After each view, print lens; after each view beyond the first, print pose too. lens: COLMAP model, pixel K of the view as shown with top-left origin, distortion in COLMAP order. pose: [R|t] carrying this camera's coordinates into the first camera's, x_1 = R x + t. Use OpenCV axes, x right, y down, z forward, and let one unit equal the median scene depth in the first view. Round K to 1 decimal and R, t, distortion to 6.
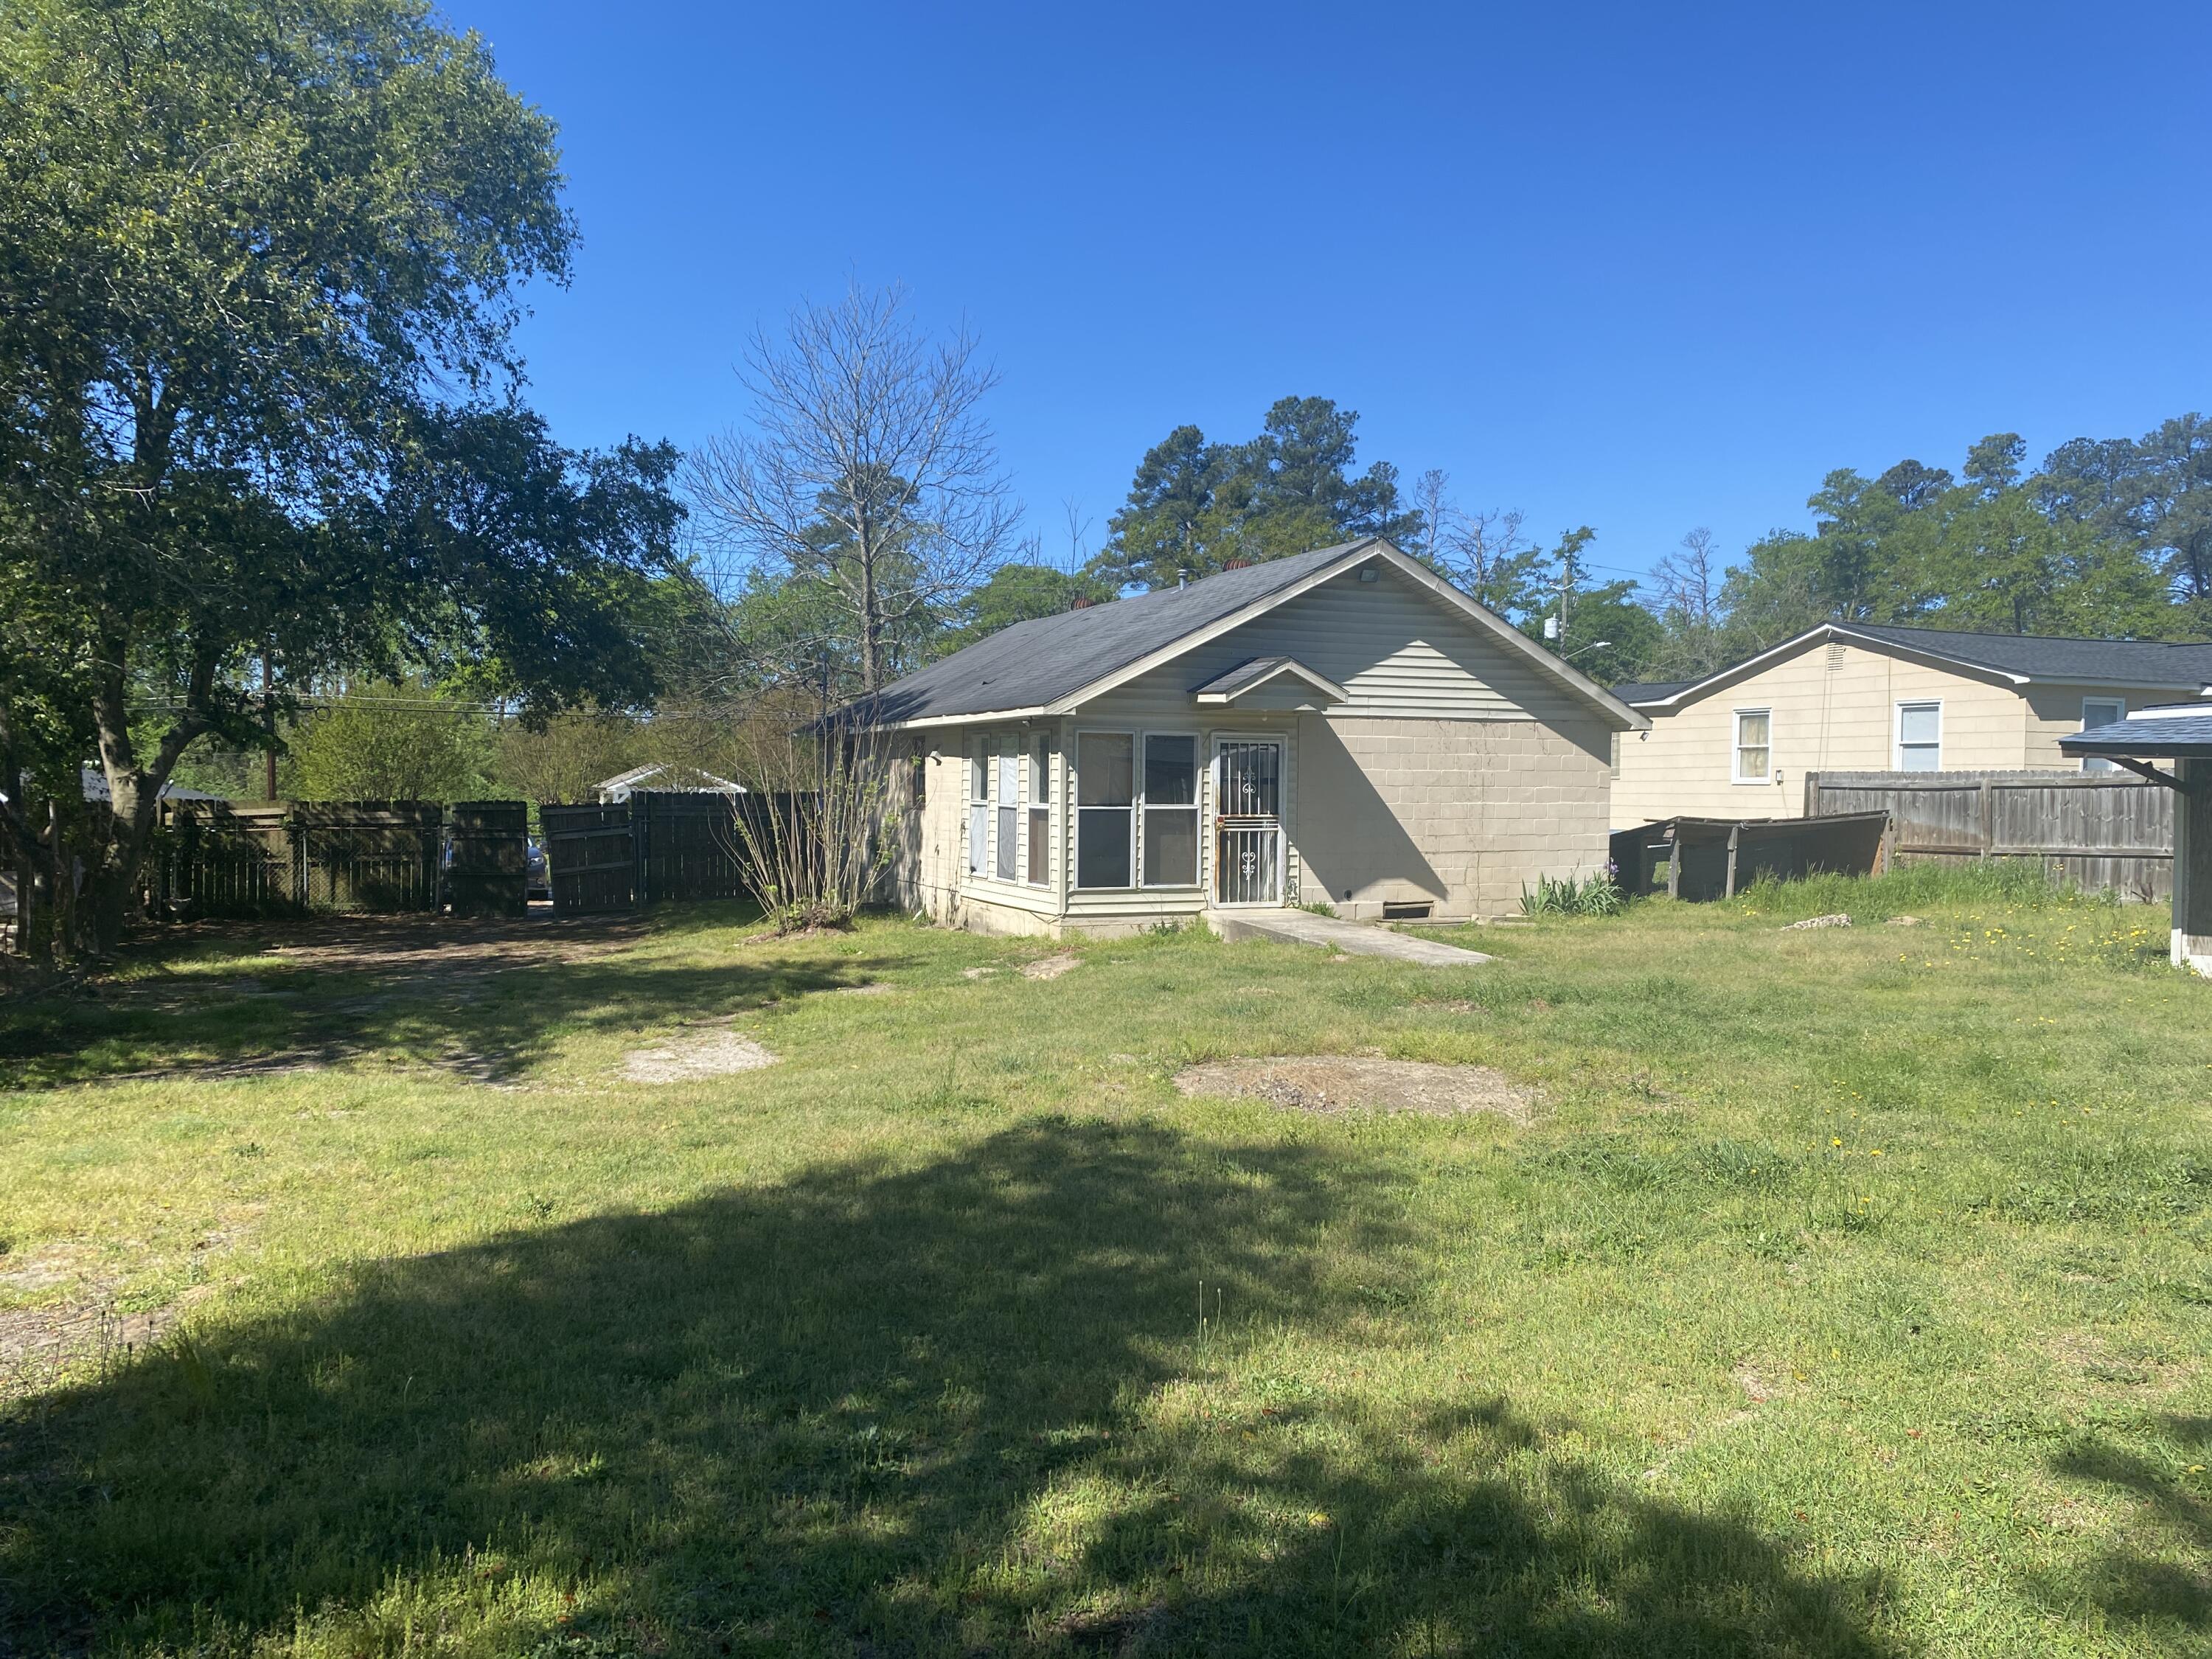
lens RADIAL K [[1662.4, 0, 1105.9], [0, 1662.4, 780.3], [0, 0, 1]] dist [0.103178, -0.001219]
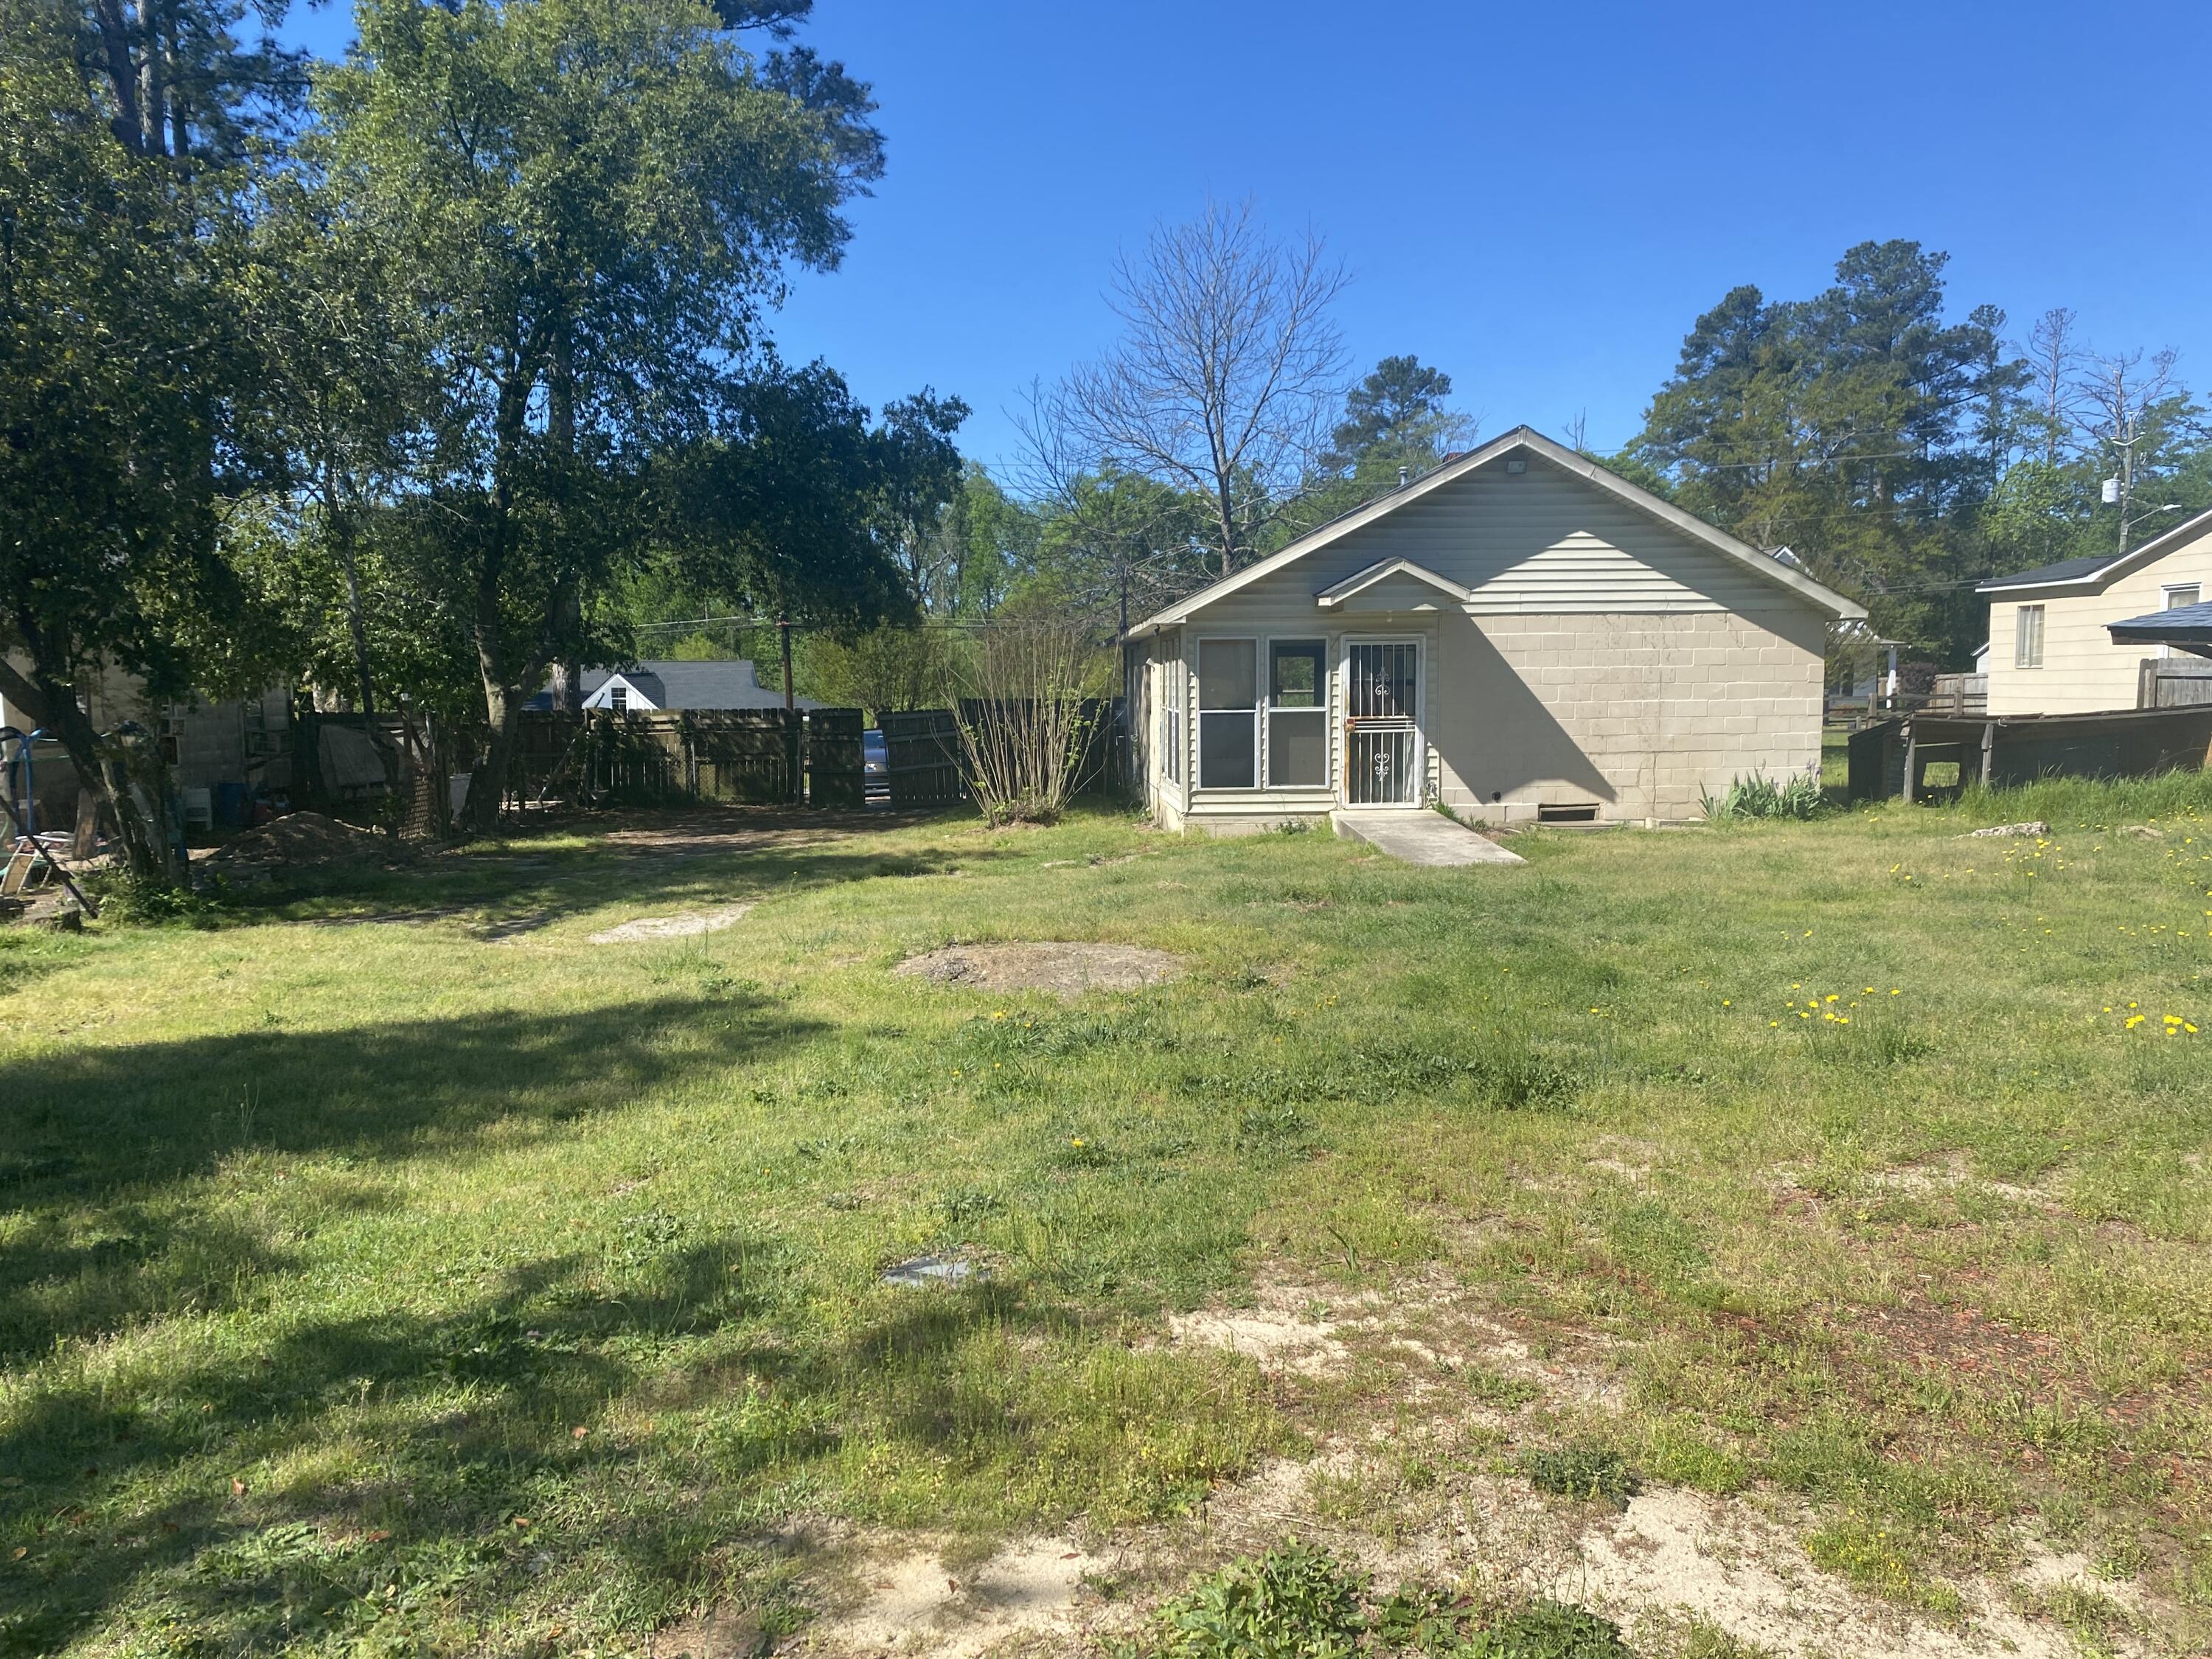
lens RADIAL K [[1647.6, 0, 1106.0], [0, 1647.6, 829.5], [0, 0, 1]] dist [-0.006609, -0.006979]
pose [[0.934215, 0.015331, -0.356380, 0.276843], [0.017887, 0.995806, 0.089726, -0.003314], [0.356261, -0.090197, 0.930023, 0.010195]]
